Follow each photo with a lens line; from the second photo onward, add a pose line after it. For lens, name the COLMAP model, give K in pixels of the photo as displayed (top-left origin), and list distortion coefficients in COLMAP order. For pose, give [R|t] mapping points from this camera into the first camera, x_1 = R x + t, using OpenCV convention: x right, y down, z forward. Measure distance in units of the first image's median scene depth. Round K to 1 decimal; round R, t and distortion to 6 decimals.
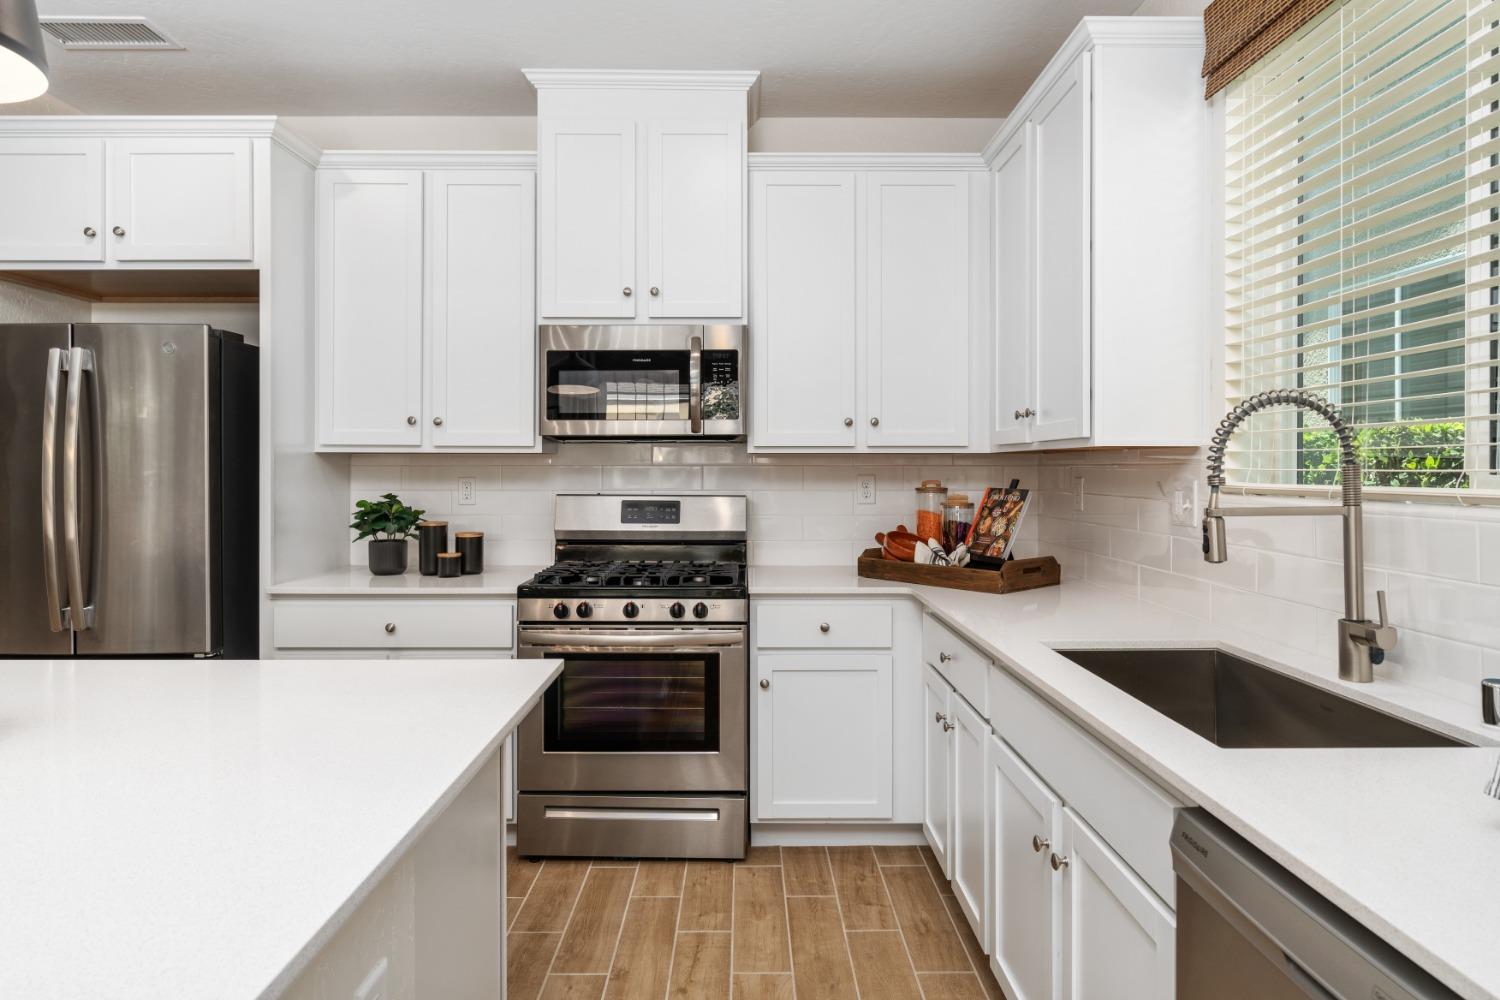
lens RADIAL K [[877.0, 0, 751.4], [0, 877.0, 470.5], [0, 0, 1]] dist [-0.003065, 0.000727]
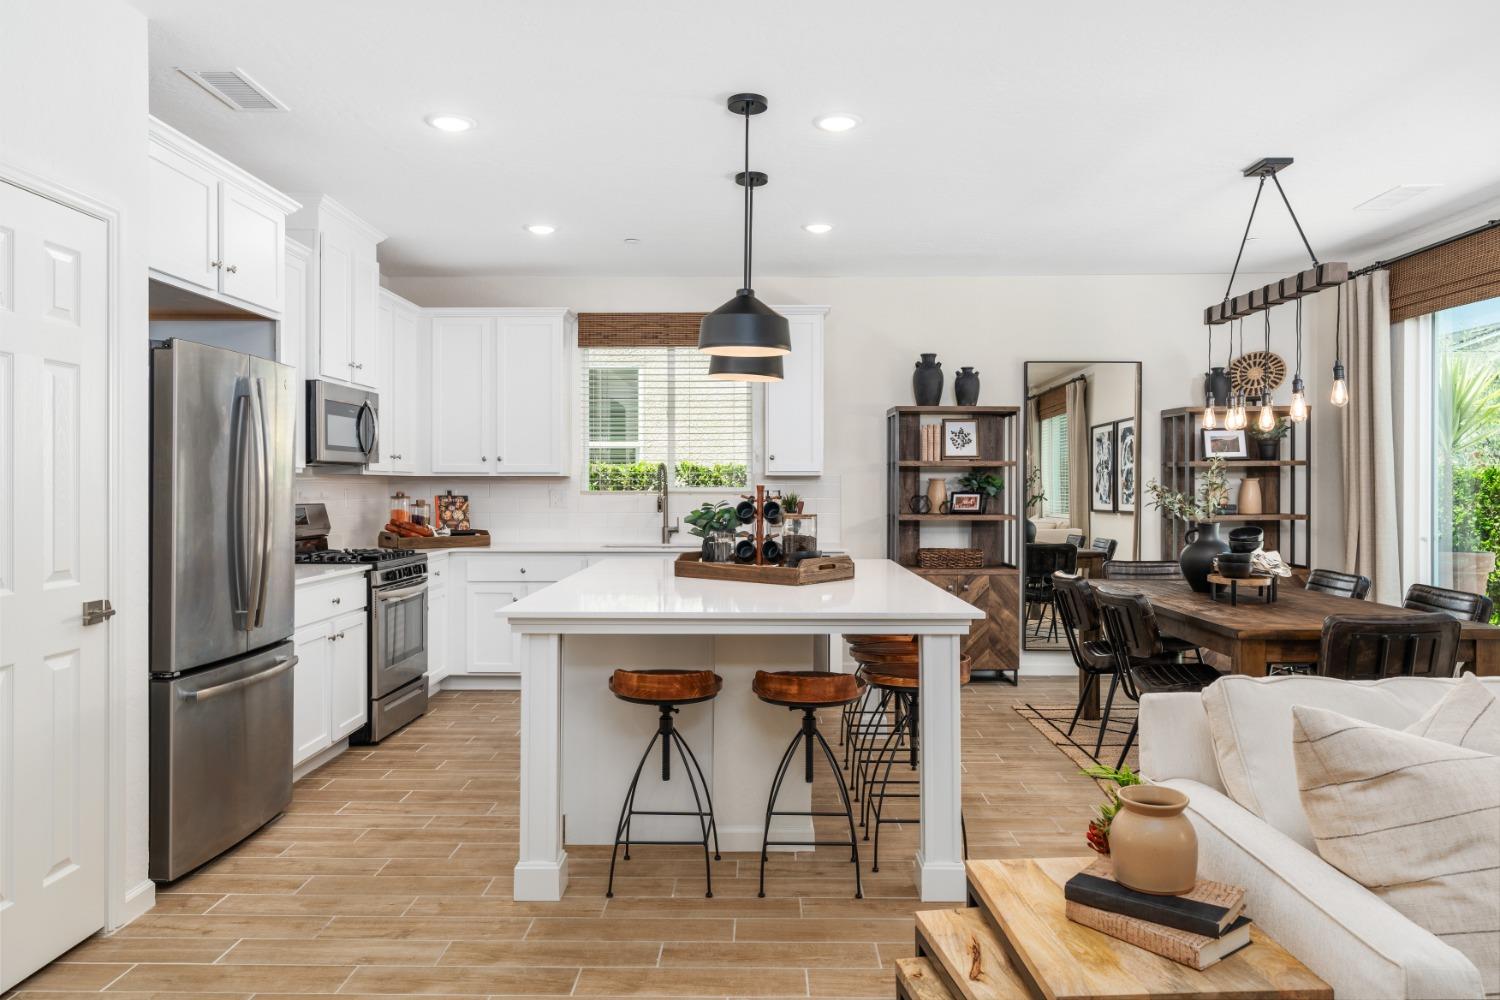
lens RADIAL K [[999.6, 0, 750.0], [0, 999.6, 500.0], [0, 0, 1]] dist [0.006494, 0.001501]
pose [[0.031111, -0.013361, 0.999427, -1.850183], [0.002369, 0.999909, 0.013294, 0.002903], [-0.999513, 0.001954, 0.031139, 0.280296]]
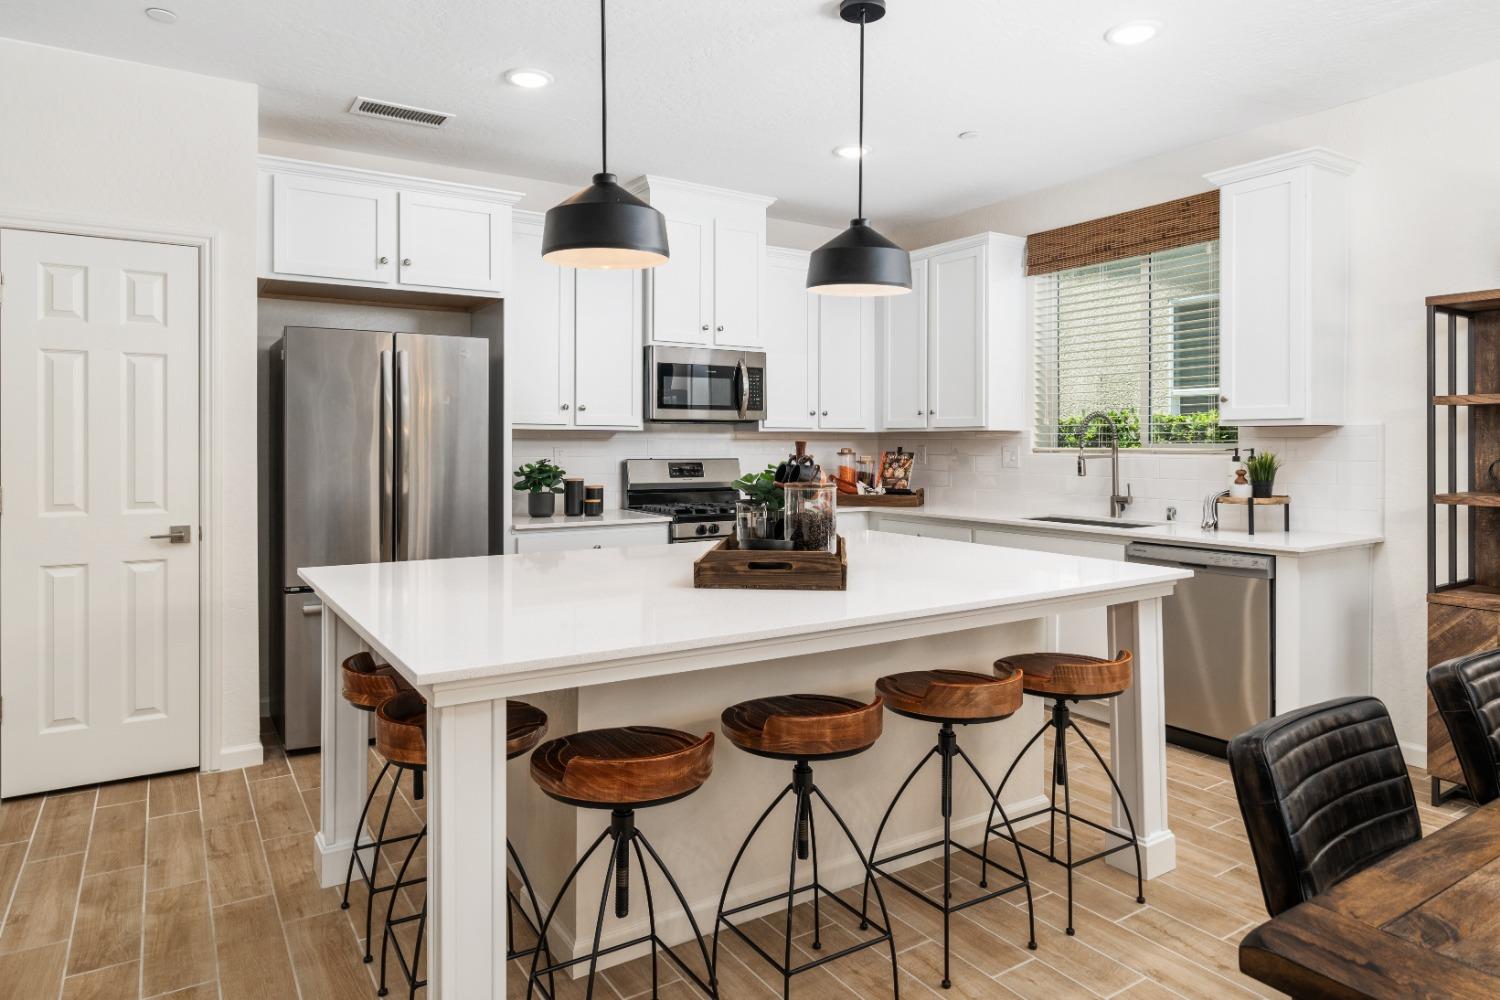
lens RADIAL K [[907.7, 0, 747.4], [0, 907.7, 443.8], [0, 0, 1]] dist [0.000353, 0.000194]
pose [[0.845245, 0.000179, 0.534379, -0.974007], [0.000777, 0.999998, -0.001563, 0.005816], [-0.534379, 0.001736, 0.845243, -0.423604]]
